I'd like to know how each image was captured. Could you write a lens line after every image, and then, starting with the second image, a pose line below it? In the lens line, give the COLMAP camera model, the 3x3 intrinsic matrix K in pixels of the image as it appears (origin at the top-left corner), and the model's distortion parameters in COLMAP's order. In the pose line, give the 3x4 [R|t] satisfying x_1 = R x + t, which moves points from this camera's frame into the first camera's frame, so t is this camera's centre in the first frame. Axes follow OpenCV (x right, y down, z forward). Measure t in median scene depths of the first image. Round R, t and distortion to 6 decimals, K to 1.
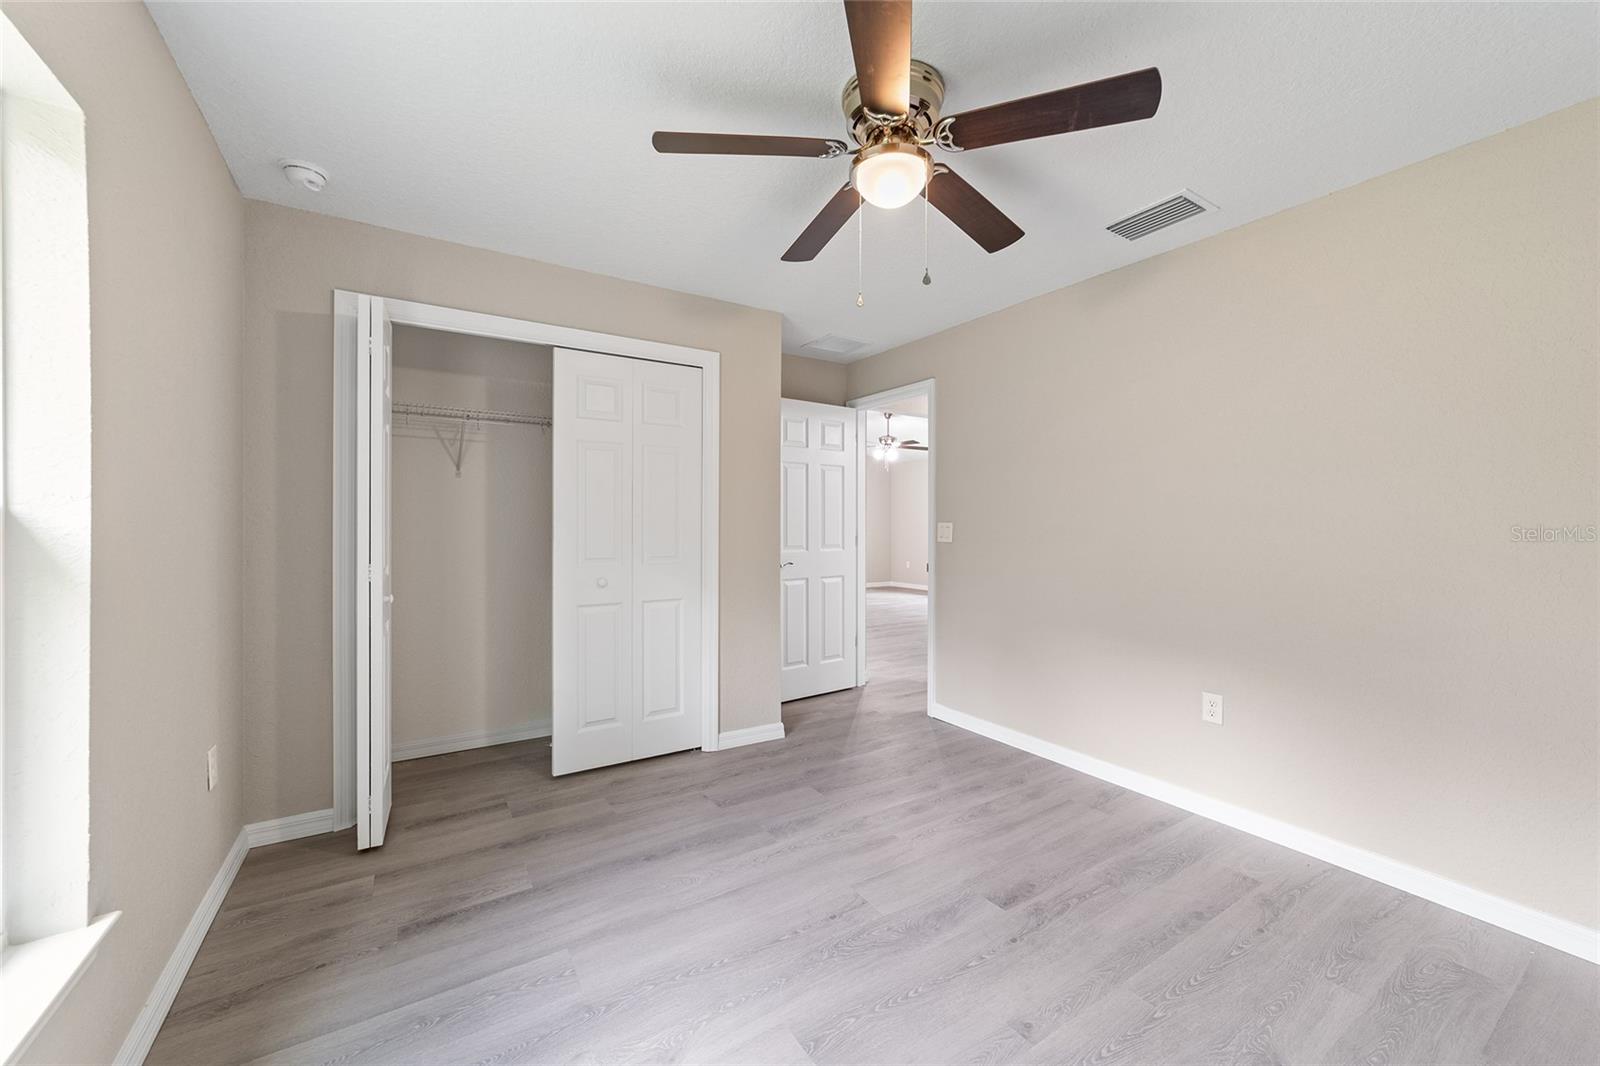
lens RADIAL K [[615.6, 0, 801.8], [0, 615.6, 529.8], [0, 0, 1]] dist [-0.017751, 0.008802]
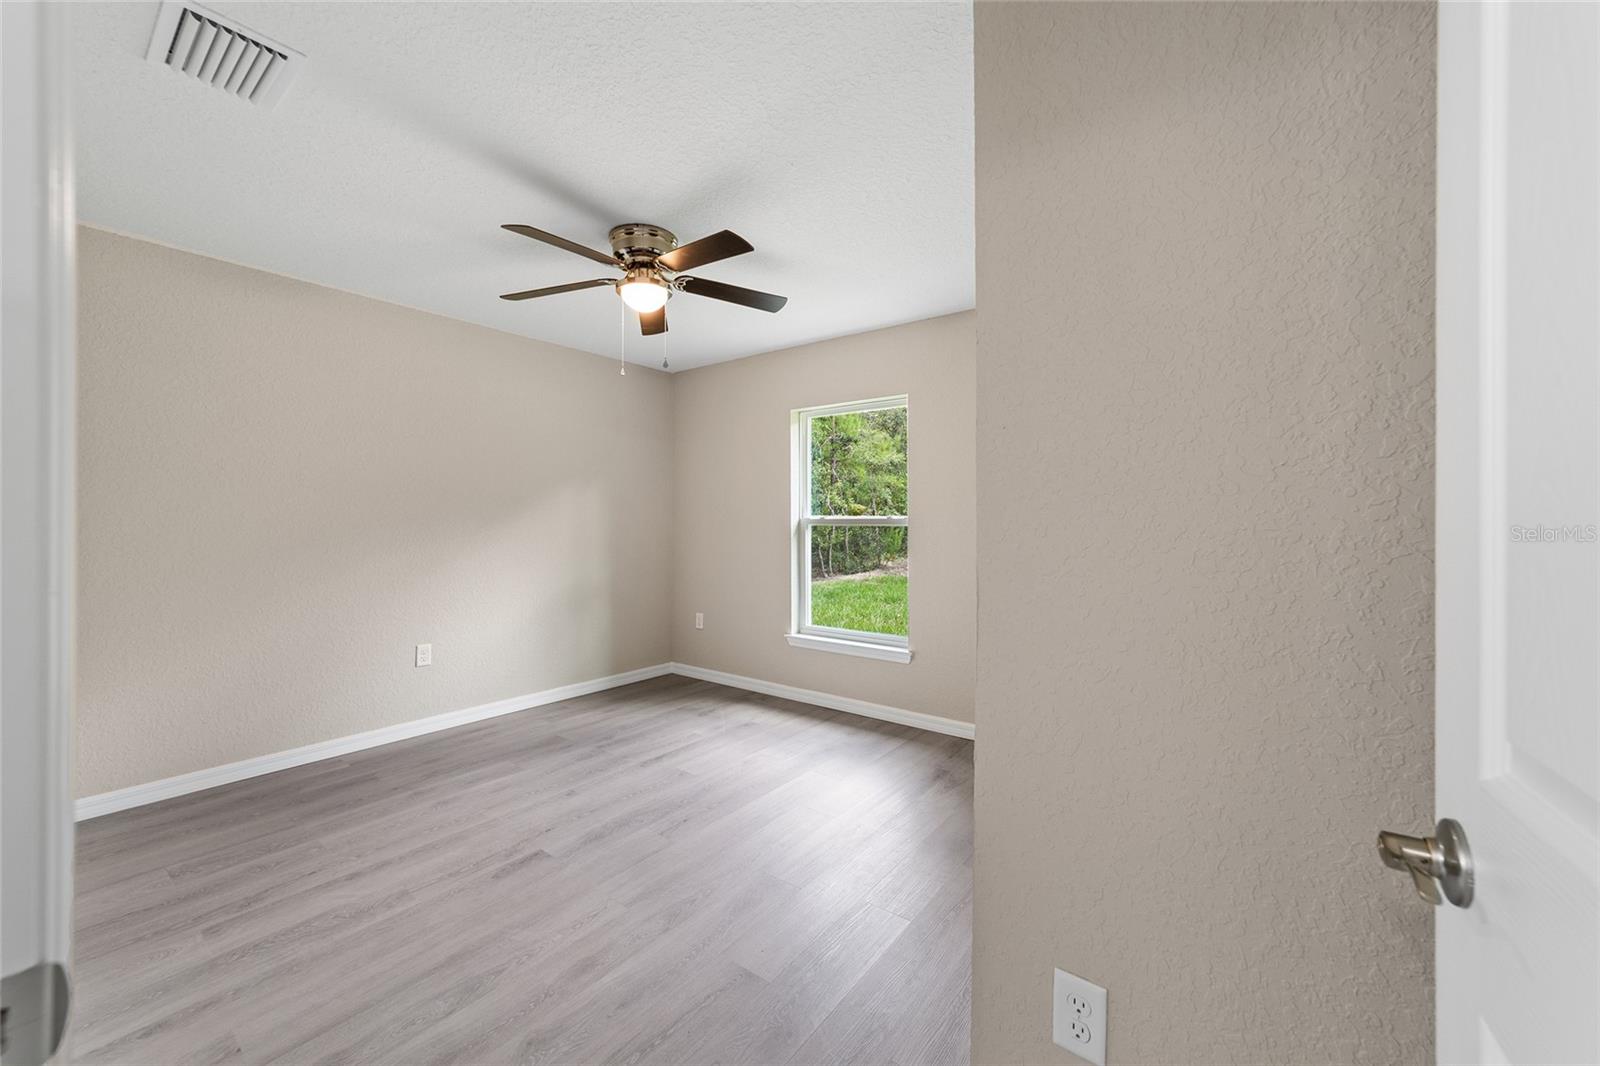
lens RADIAL K [[615.6, 0, 799.5], [0, 615.6, 525.3], [0, 0, 1]] dist [-0.017751, 0.008802]
pose [[-0.939183, -0.002336, -0.343409, 0.268016], [-0.007282, 0.999887, 0.013114, -0.023260], [0.343340, 0.014817, -0.939094, 2.263248]]
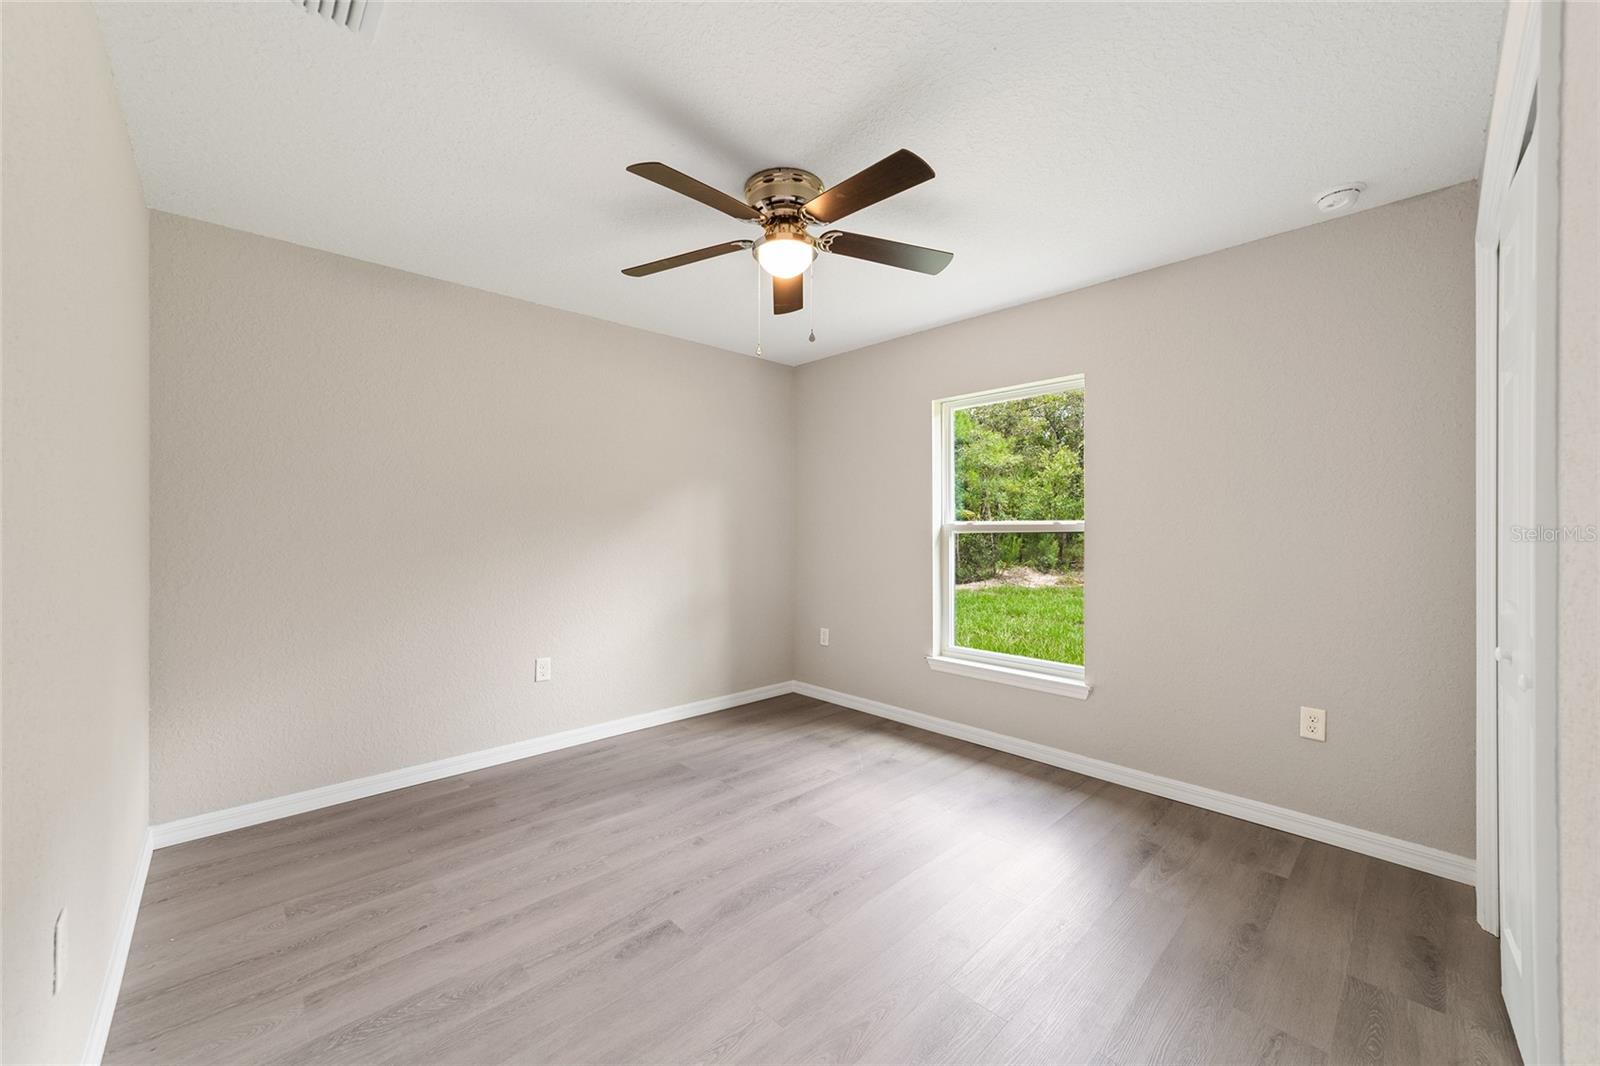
lens RADIAL K [[615.6, 0, 800.3], [0, 615.6, 534.7], [0, 0, 1]] dist [-0.017751, 0.008802]
pose [[-0.981778, -0.002494, -0.190016, 0.312220], [-0.006286, 0.999793, 0.019353, -0.020440], [0.189928, 0.020195, -0.981590, 1.989885]]
